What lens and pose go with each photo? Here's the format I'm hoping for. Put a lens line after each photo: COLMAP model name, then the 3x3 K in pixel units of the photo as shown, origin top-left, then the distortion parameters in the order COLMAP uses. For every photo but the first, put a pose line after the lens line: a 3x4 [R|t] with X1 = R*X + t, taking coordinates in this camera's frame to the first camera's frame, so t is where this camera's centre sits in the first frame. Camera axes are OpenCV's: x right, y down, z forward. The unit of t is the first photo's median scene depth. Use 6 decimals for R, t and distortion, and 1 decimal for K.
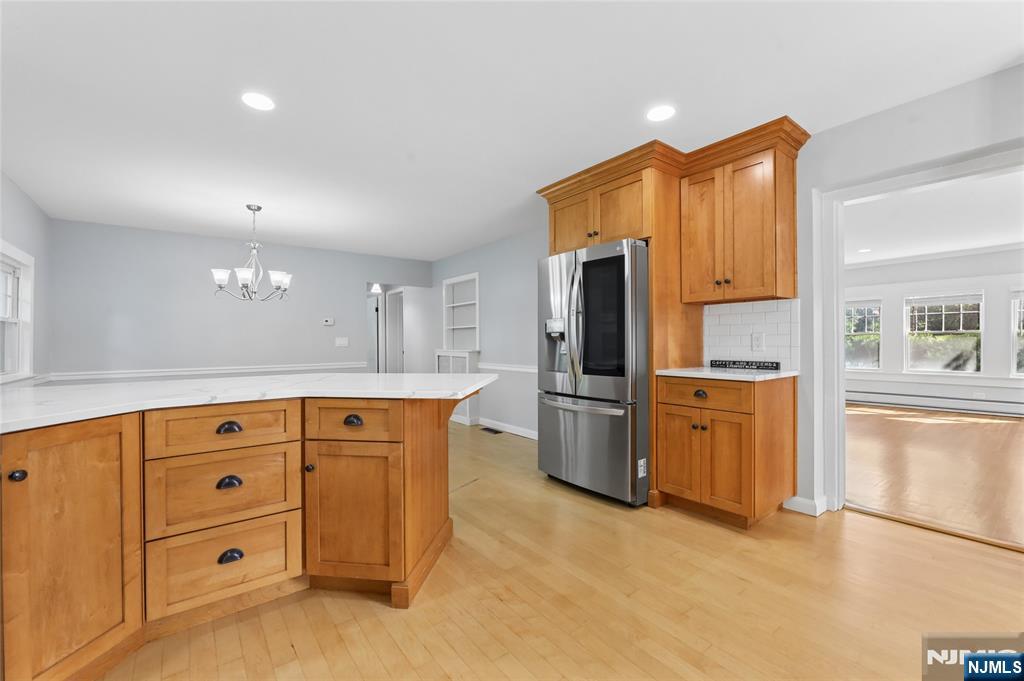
lens RADIAL K [[421.6, 0, 514.4], [0, 421.6, 342.5], [0, 0, 1]] dist [-0.000445, -0.000775]
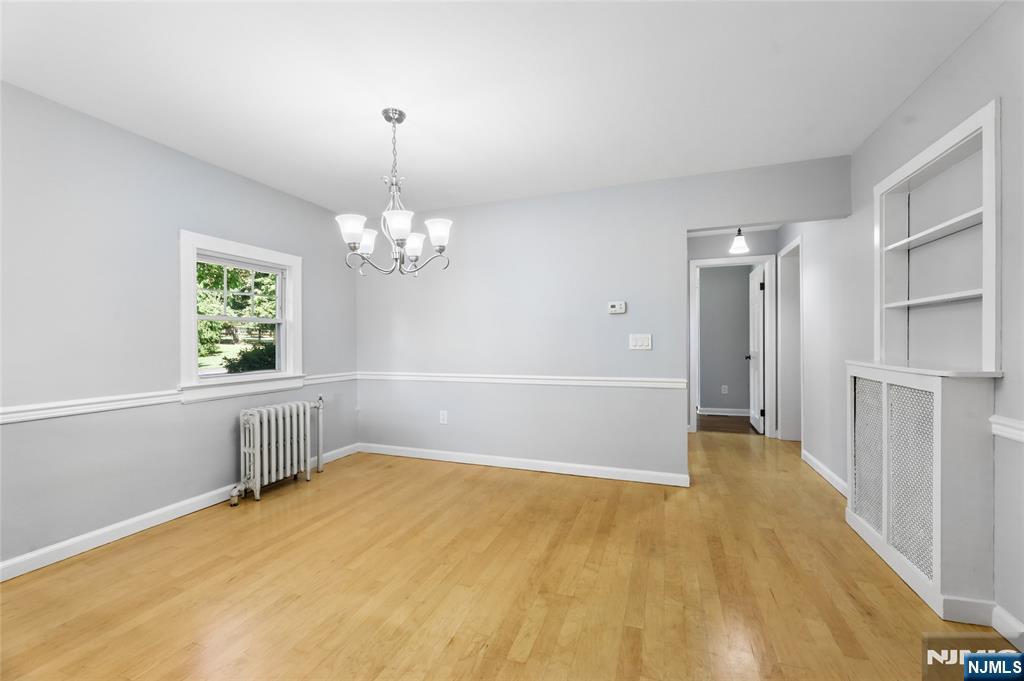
lens RADIAL K [[421.6, 0, 515.1], [0, 421.6, 346.0], [0, 0, 1]] dist [-0.000445, -0.000775]
pose [[0.537411, 0.014916, -0.843189, -0.016926], [-0.000995, 0.999854, 0.017054, -0.005057], [0.843320, -0.008326, 0.537347, 0.560619]]
